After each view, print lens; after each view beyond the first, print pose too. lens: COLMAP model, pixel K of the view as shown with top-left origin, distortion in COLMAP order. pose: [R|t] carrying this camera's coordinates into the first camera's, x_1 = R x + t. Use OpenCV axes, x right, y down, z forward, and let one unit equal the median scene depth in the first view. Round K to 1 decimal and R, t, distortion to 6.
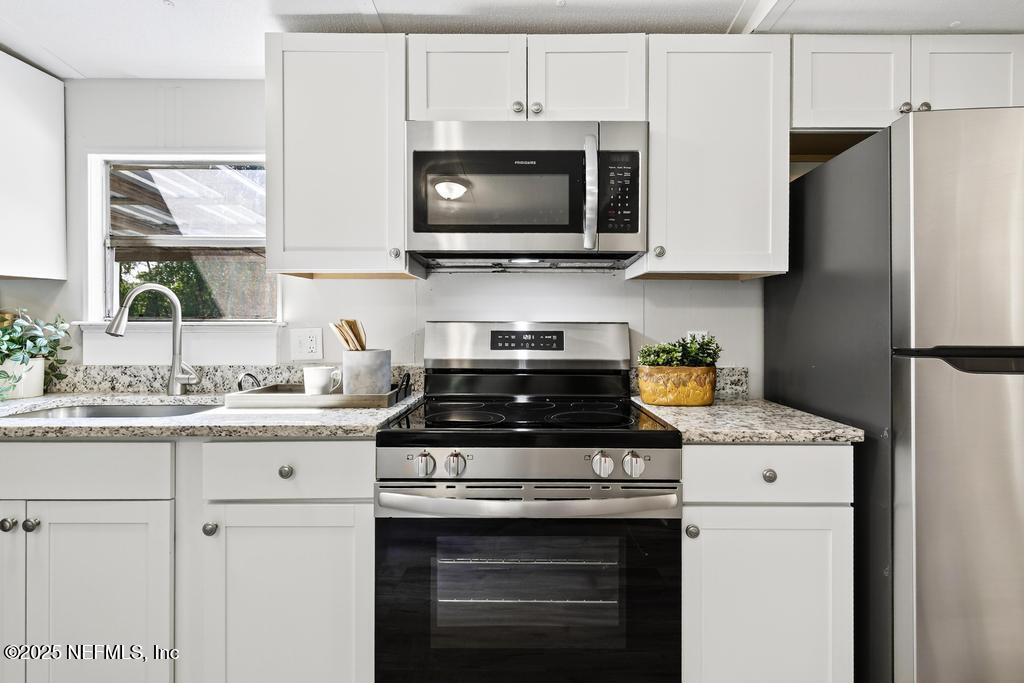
lens RADIAL K [[469.9, 0, 512.2], [0, 469.9, 322.1], [0, 0, 1]] dist [0.000398, 0.000225]
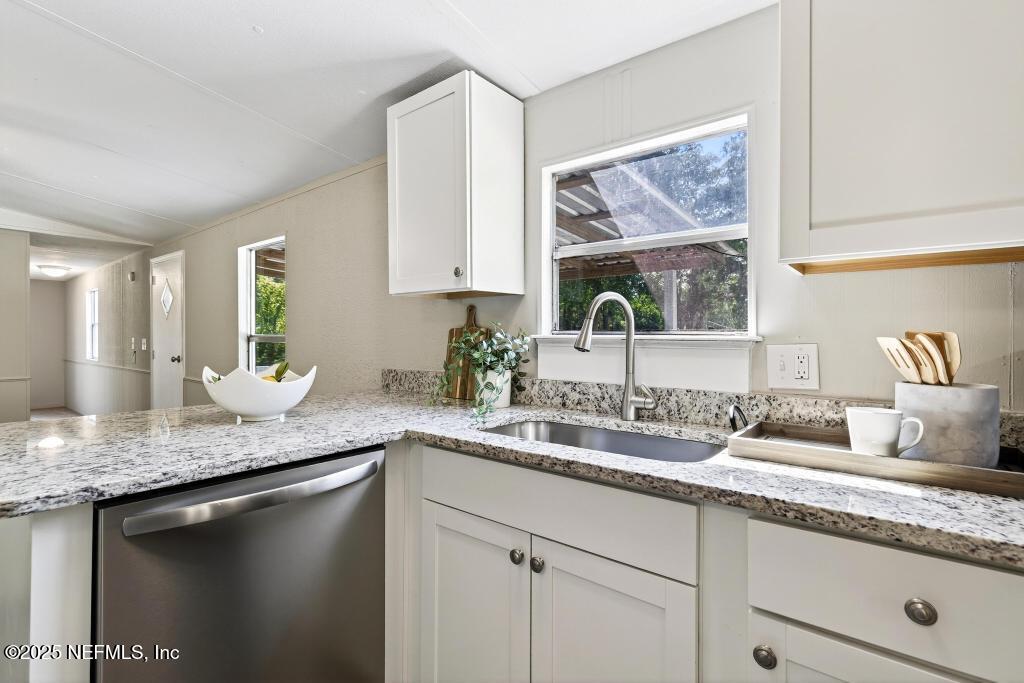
lens RADIAL K [[472.0, 0, 516.1], [0, 472.0, 330.5], [0, 0, 1]] dist [0.000629, -0.000307]
pose [[0.788725, -0.003619, -0.614735, -0.346043], [-0.003298, 0.999943, -0.010119, -0.000413], [0.614737, 0.010008, 0.788669, 0.184793]]
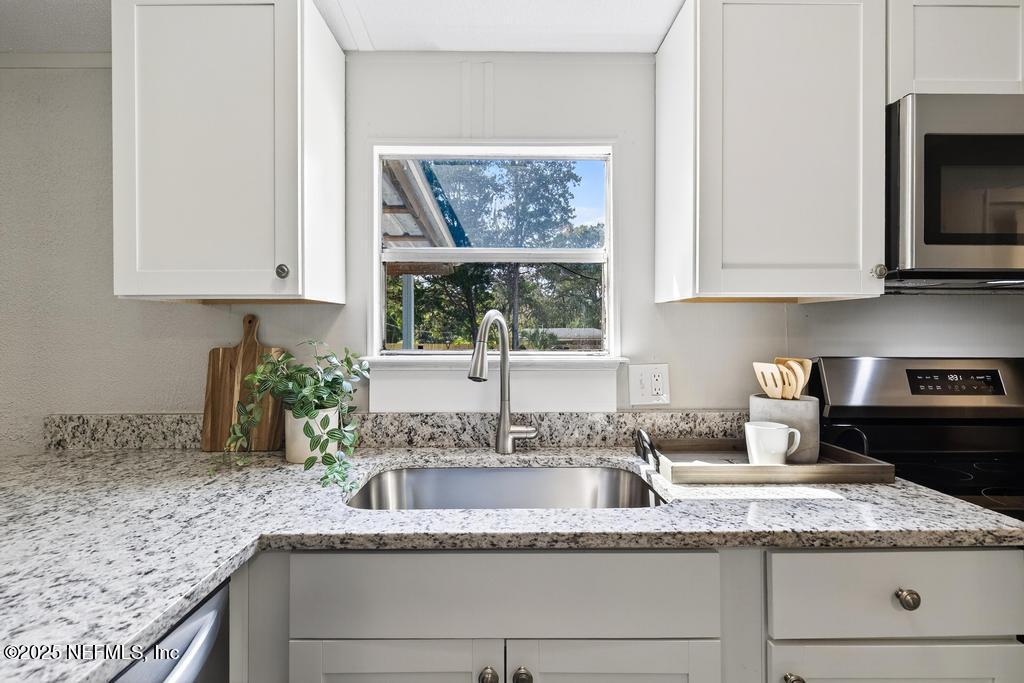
lens RADIAL K [[472.0, 0, 516.1], [0, 472.0, 330.5], [0, 0, 1]] dist [0.000629, -0.000307]
pose [[0.999980, -0.000425, 0.006300, -0.705571], [0.000463, 0.999982, -0.006011, -0.042485], [-0.006298, 0.006013, 0.999962, 0.217763]]
